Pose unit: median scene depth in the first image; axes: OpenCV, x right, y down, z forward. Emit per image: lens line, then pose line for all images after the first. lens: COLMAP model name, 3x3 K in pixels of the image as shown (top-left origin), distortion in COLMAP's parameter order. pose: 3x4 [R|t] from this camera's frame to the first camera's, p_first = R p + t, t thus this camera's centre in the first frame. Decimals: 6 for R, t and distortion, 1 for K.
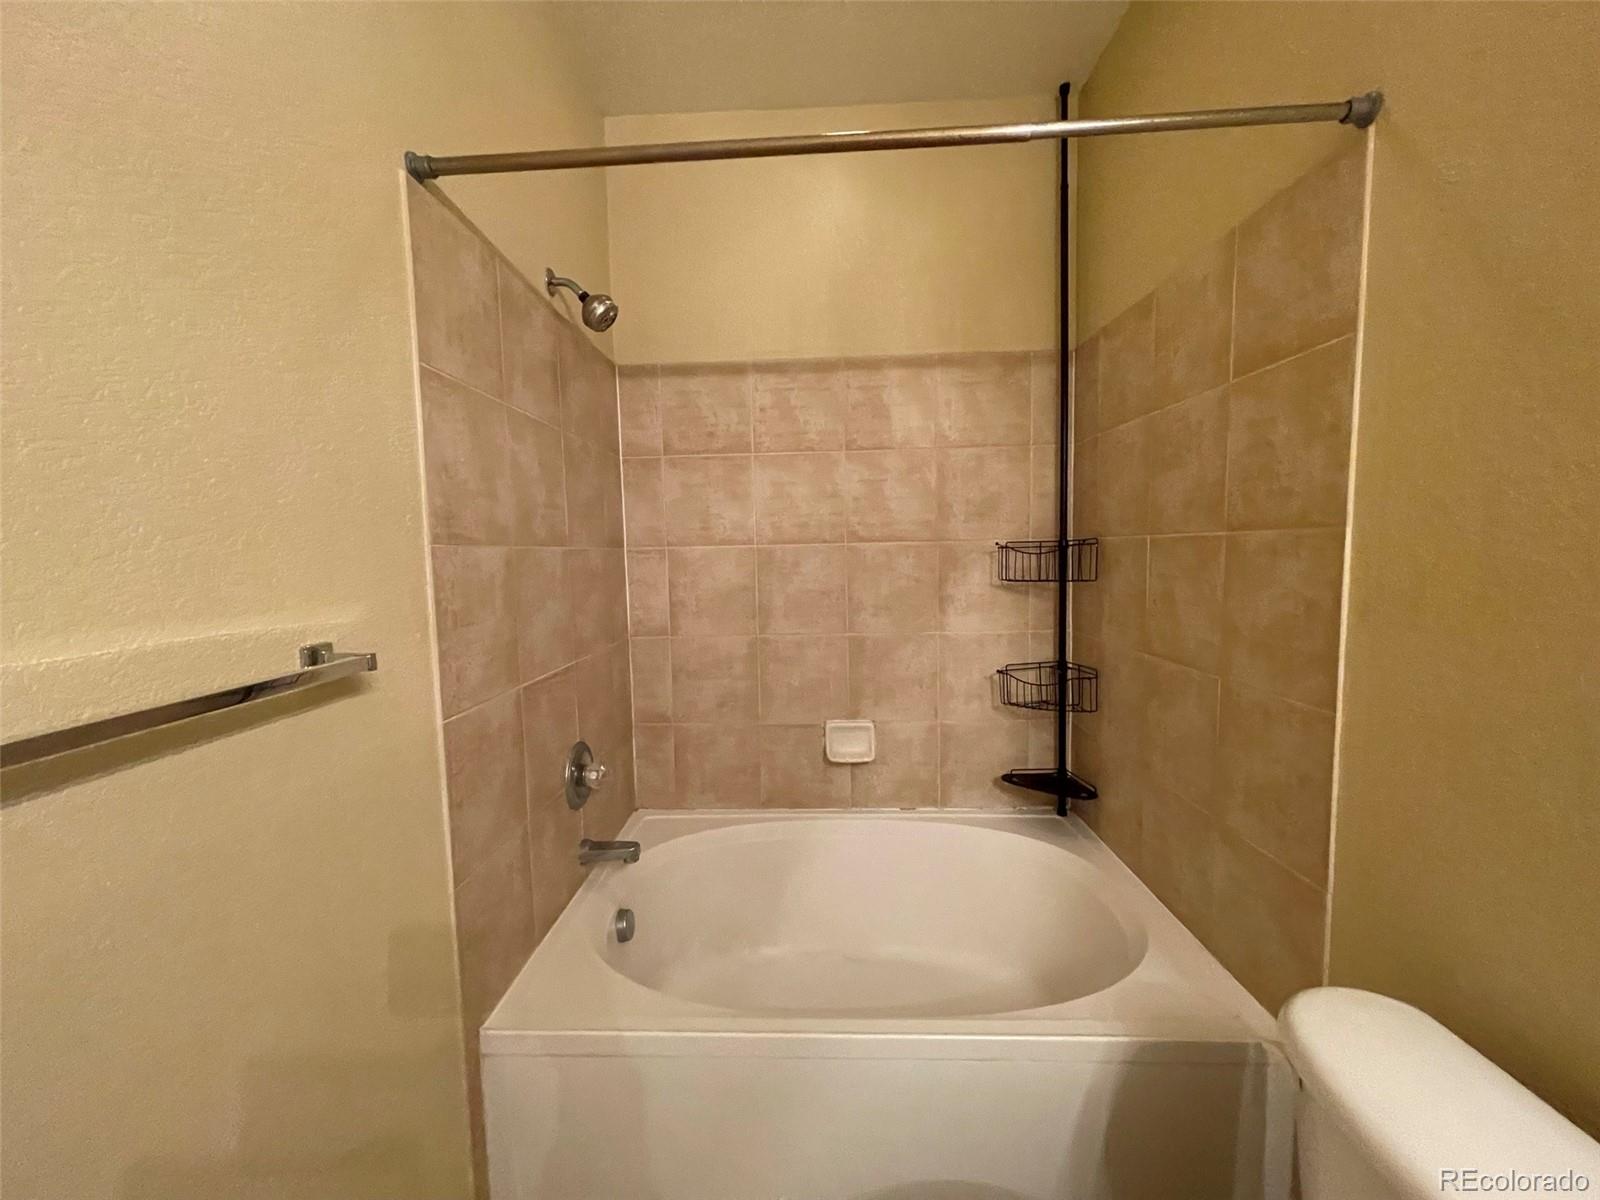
lens RADIAL K [[643.8, 0, 784.1], [0, 643.8, 598.9], [0, 0, 1]] dist [-0.001604, 0.001159]
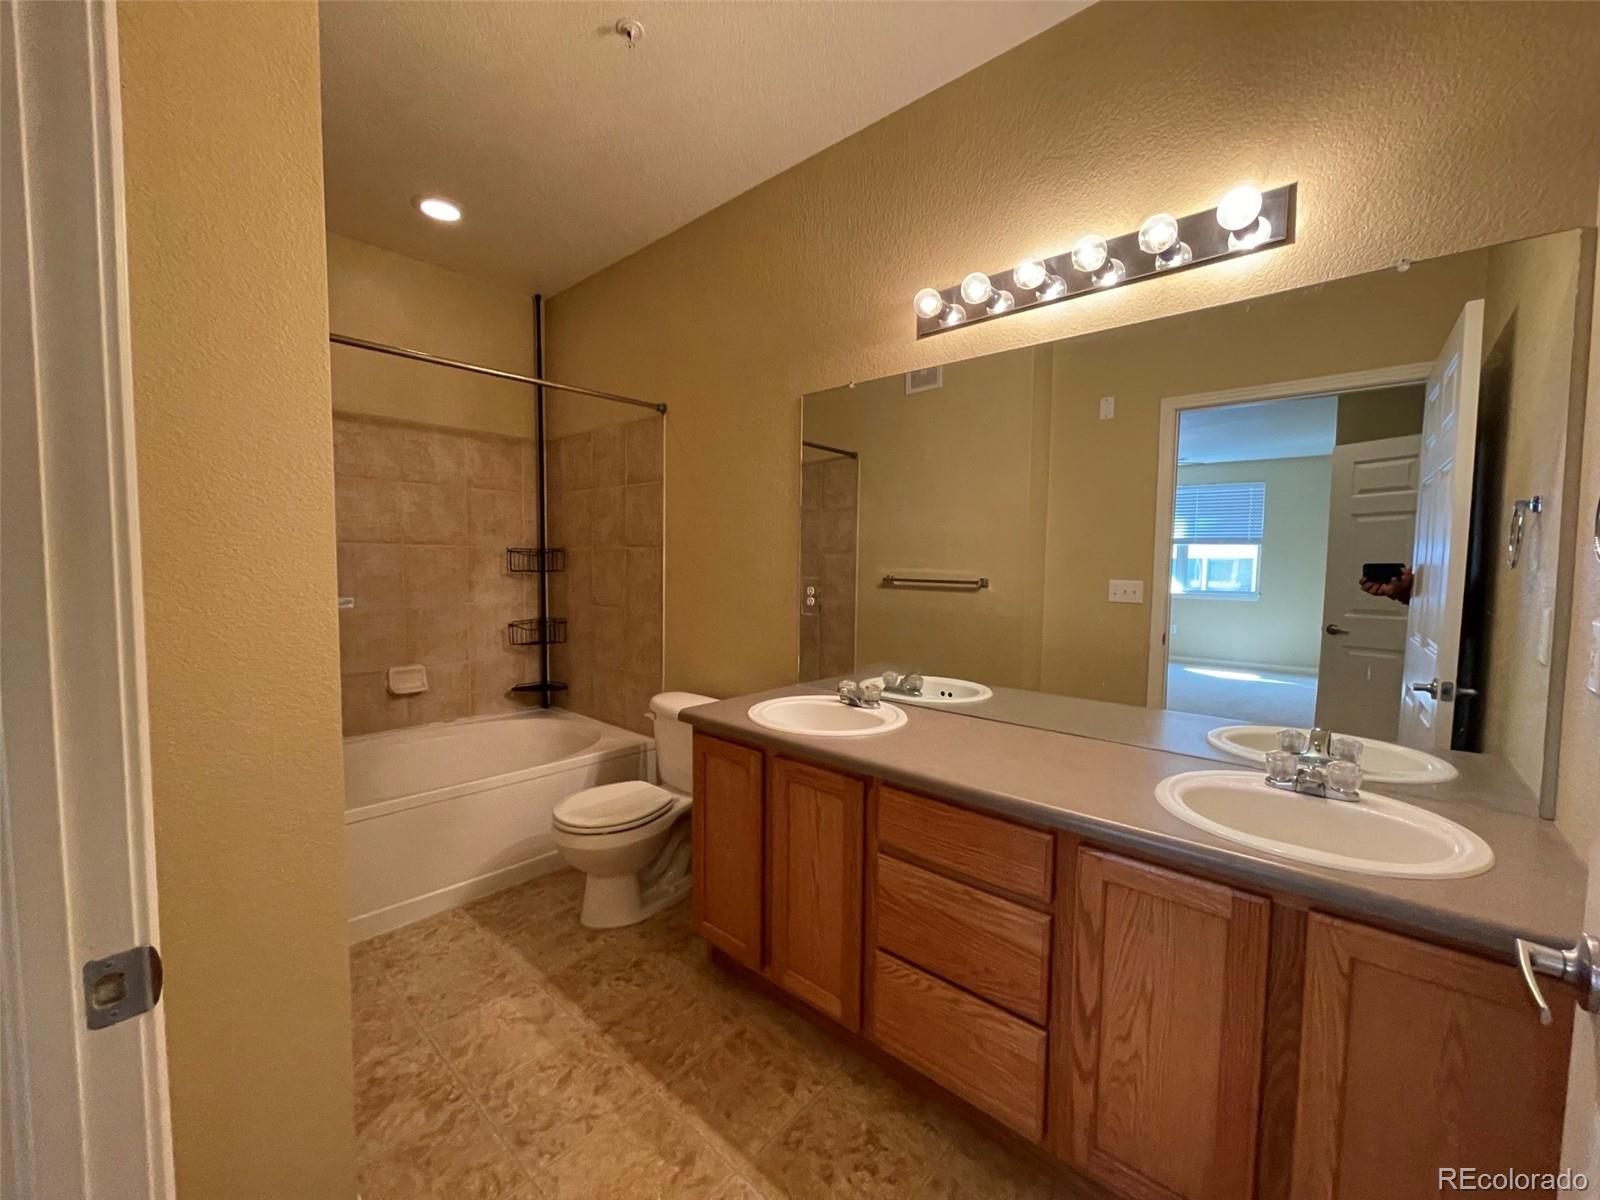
lens RADIAL K [[643.8, 0, 799.3], [0, 643.8, 594.8], [0, 0, 1]] dist [-0.001604, 0.001159]
pose [[0.620924, -0.011885, 0.783781, -0.500299], [0.036226, 0.999252, -0.013546, 0.082324], [-0.783034, 0.036804, 0.620890, -0.622896]]
